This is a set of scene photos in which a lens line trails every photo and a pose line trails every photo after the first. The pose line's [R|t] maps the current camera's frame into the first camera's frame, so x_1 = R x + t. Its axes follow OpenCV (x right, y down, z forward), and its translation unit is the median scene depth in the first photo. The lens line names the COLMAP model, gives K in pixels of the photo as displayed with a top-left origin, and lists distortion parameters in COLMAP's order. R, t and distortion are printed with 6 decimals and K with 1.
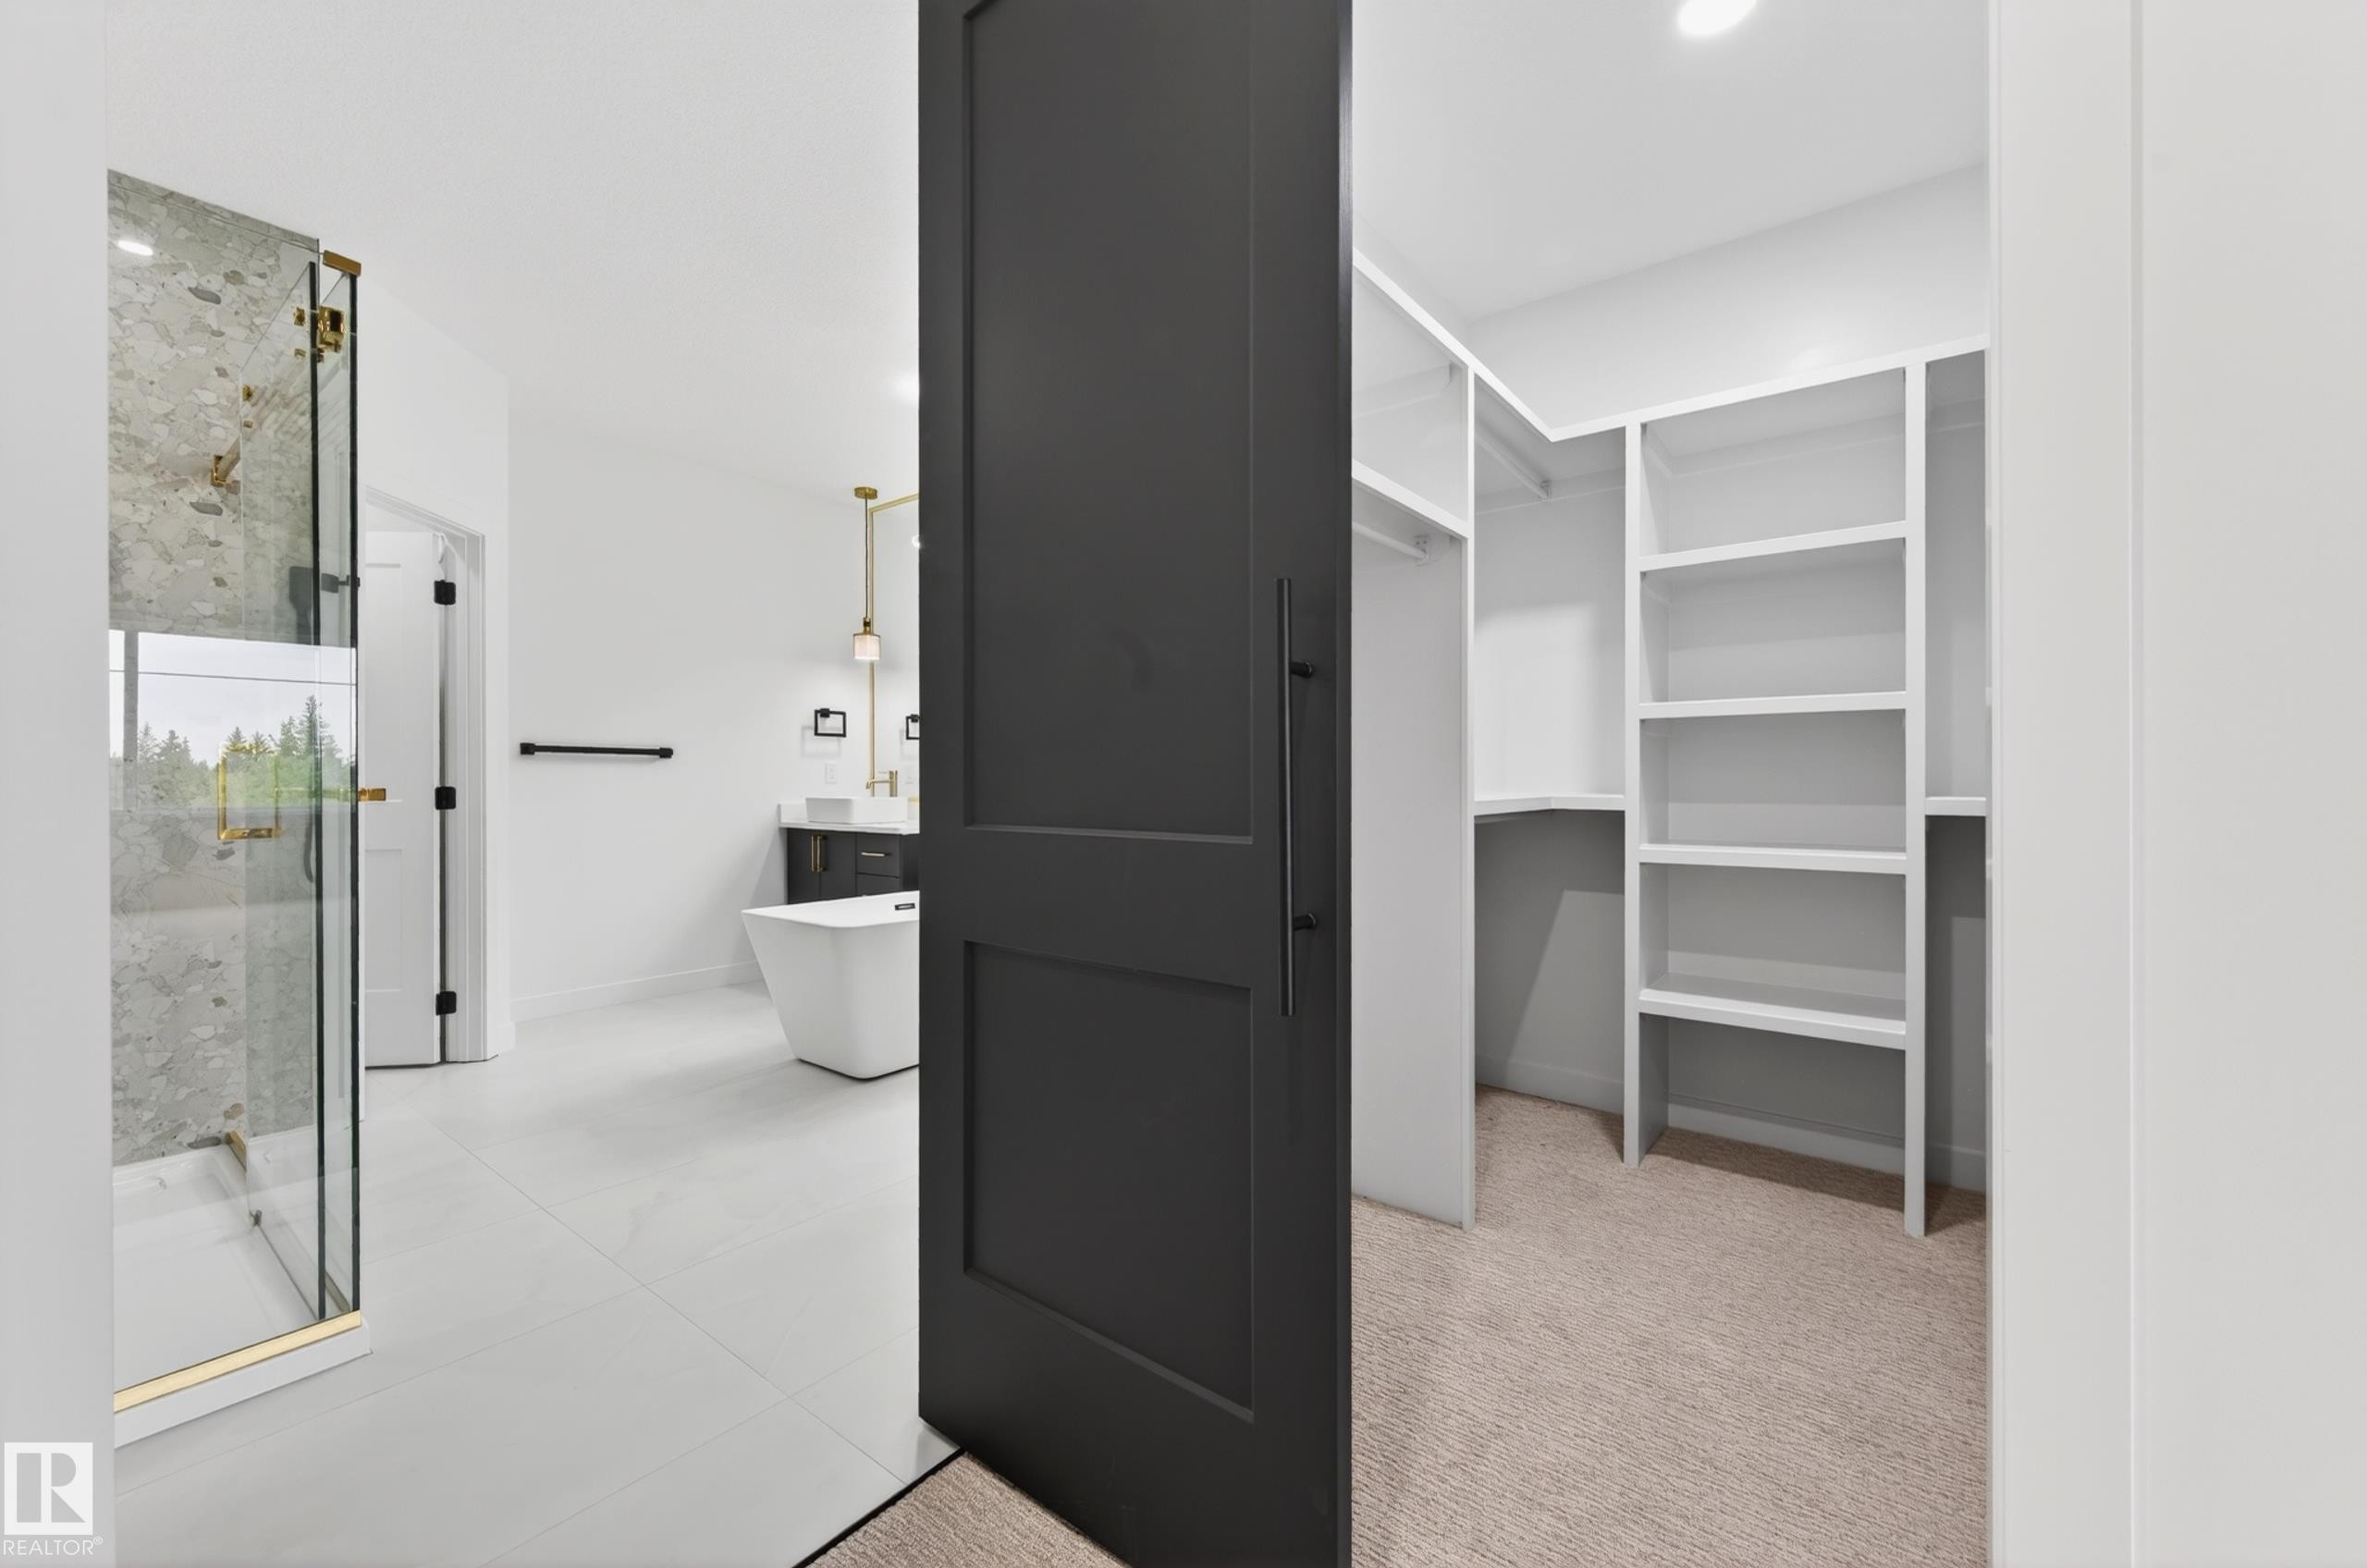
lens RADIAL K [[930.0, 0, 1199.5], [0, 930.0, 782.7], [0, 0, 1]] dist [0.014000, -0.000138]
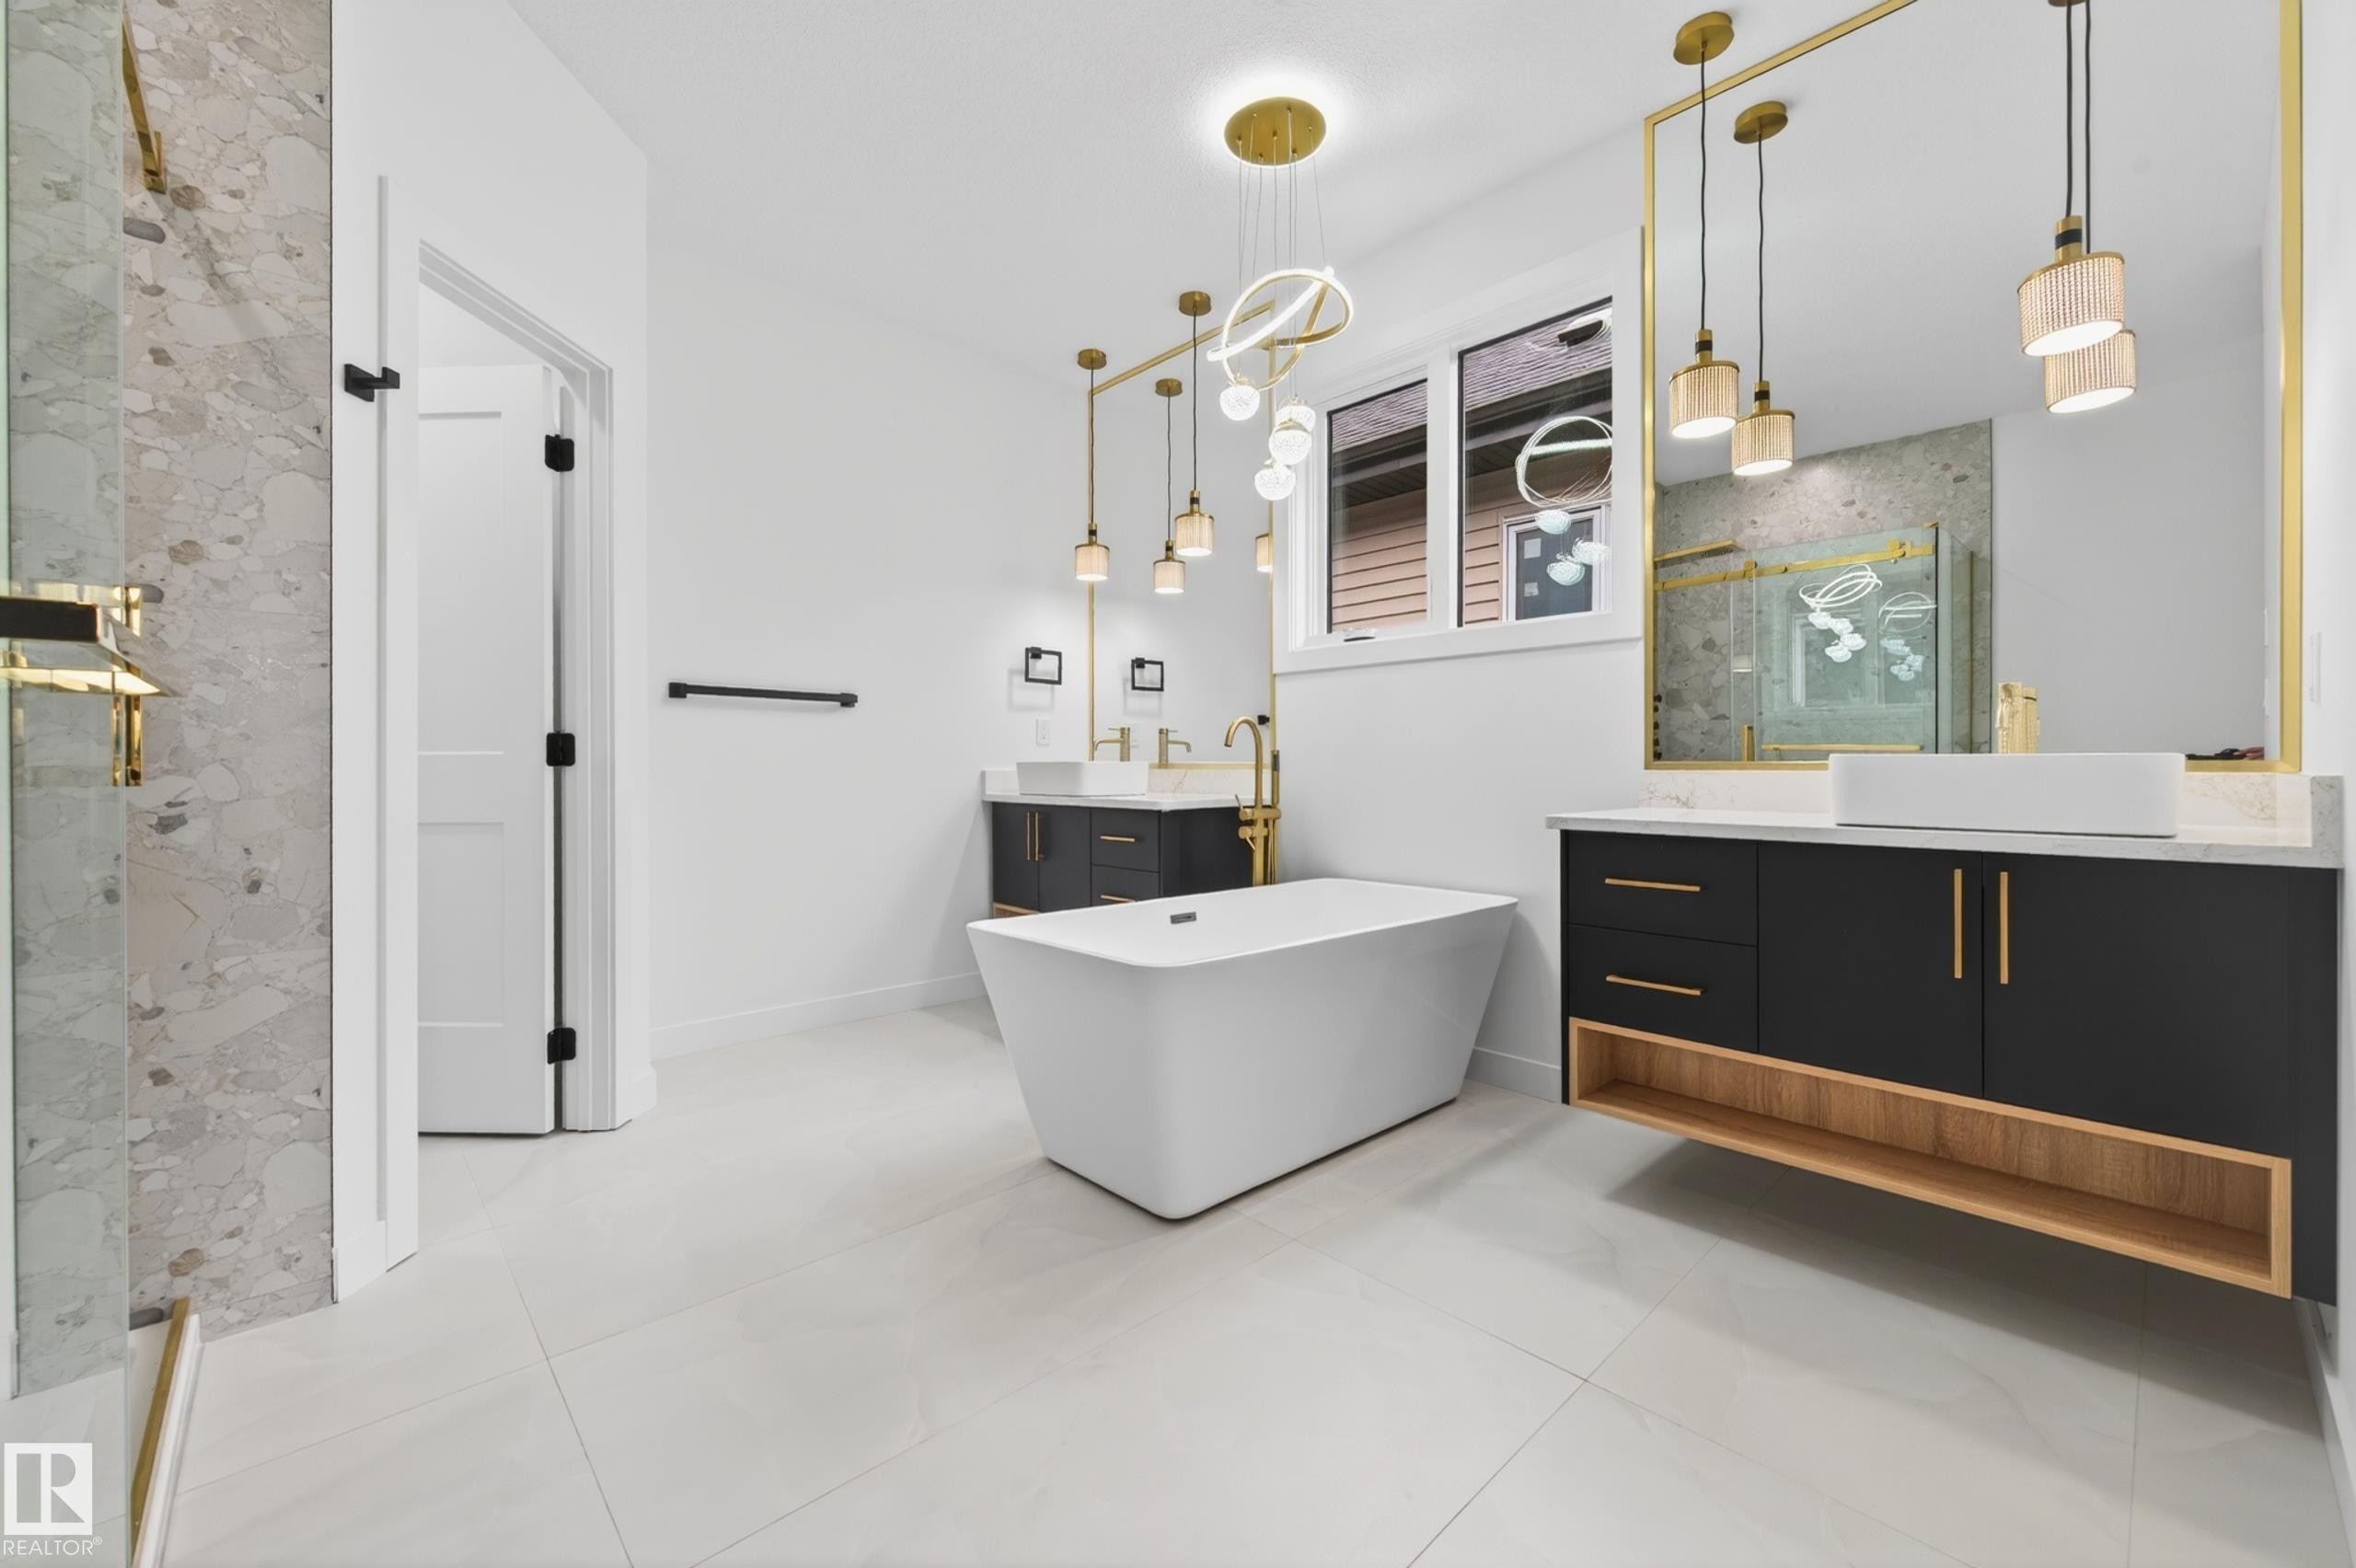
lens RADIAL K [[925.7, 0, 1182.9], [0, 925.7, 766.6], [0, 0, 1]] dist [0.014000, -0.000138]
pose [[0.987565, -0.002533, -0.157190, -0.222105], [0.001863, 0.999989, -0.004410, 0.030362], [0.157200, 0.004062, 0.987558, 0.360782]]
